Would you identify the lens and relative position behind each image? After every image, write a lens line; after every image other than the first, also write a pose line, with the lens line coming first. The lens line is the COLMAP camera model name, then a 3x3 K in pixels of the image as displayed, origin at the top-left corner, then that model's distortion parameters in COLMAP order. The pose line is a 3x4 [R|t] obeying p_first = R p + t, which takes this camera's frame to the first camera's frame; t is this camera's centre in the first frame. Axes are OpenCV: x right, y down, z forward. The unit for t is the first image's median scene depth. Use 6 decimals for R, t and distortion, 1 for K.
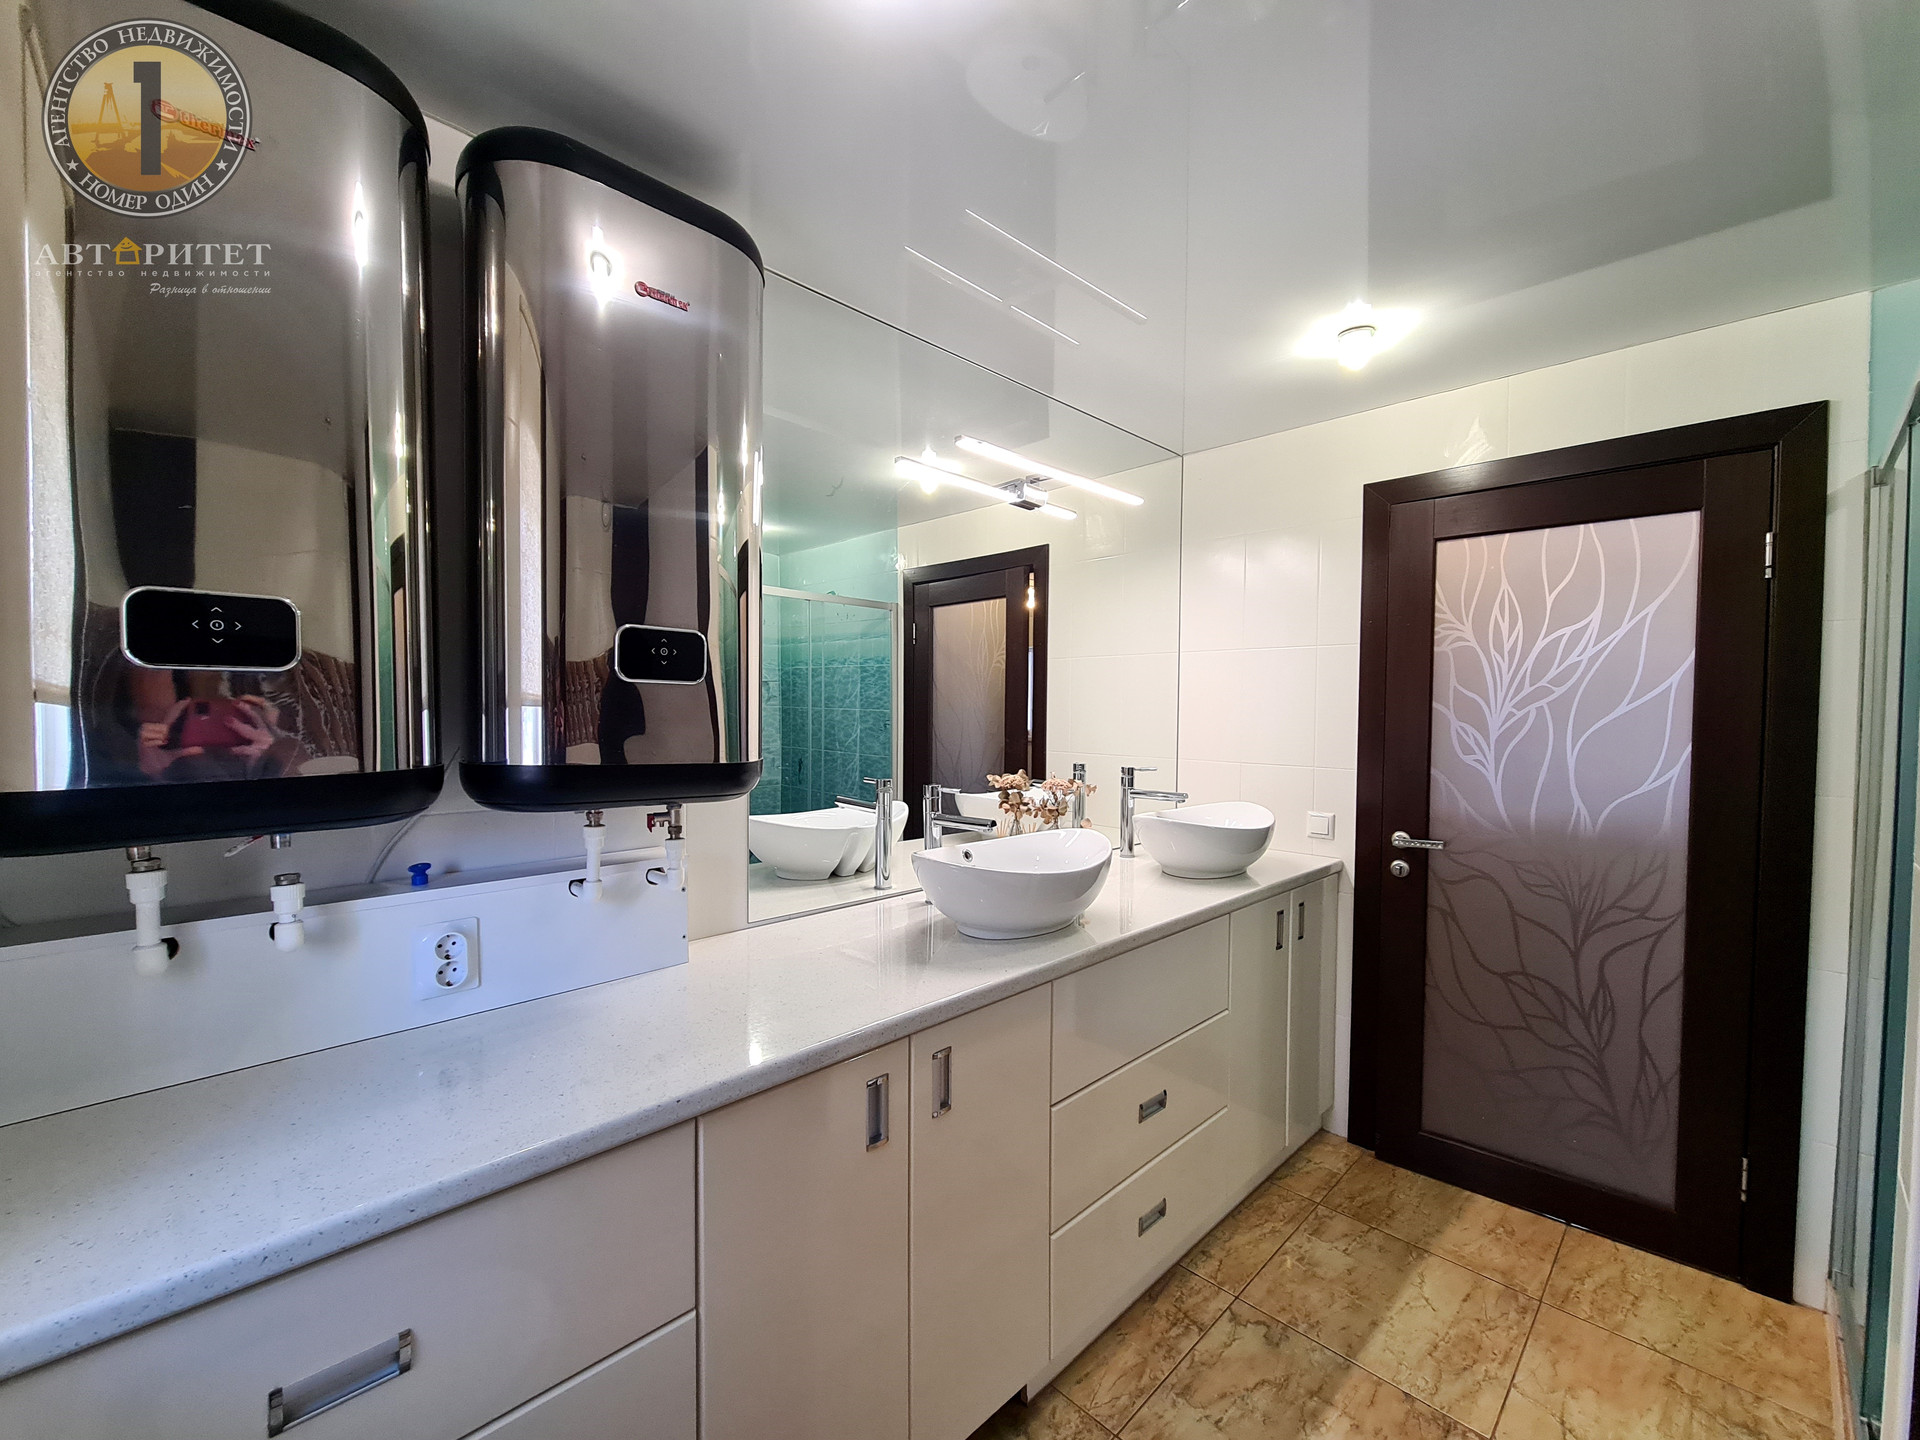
lens RADIAL K [[783.1, 0, 959.8], [0, 783.1, 727.7], [0, 0, 1]] dist [0.003360, -0.000459]
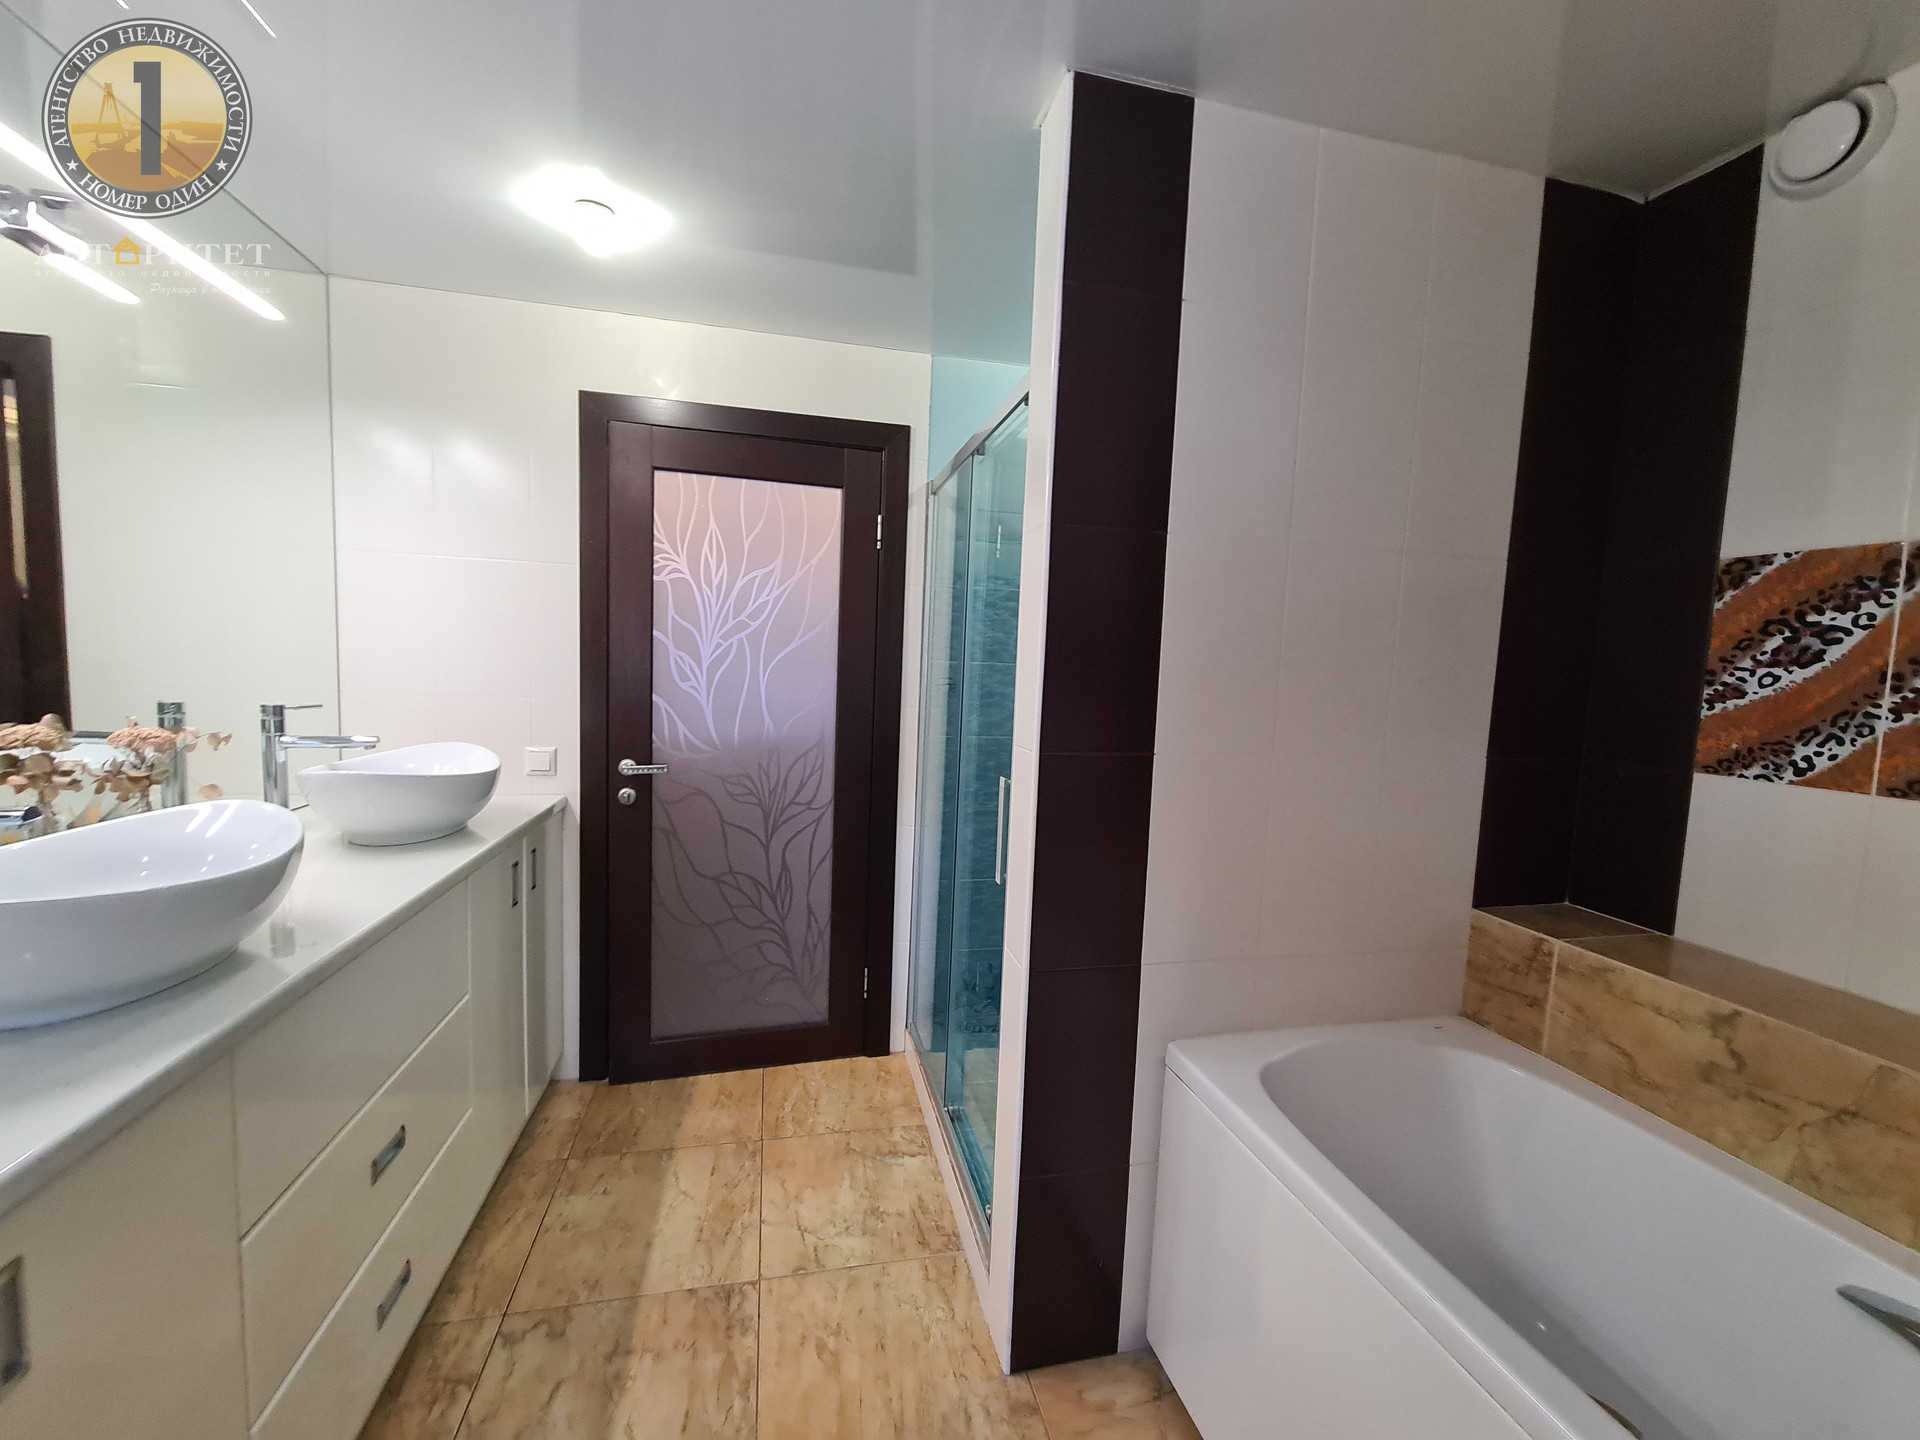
lens RADIAL K [[783.1, 0, 959.8], [0, 783.1, 727.7], [0, 0, 1]] dist [0.003360, -0.000459]
pose [[0.536669, -0.060155, 0.841646, -0.051619], [-0.012556, 0.996776, 0.079248, 0.008578], [-0.843700, -0.053097, 0.534183, 0.123649]]
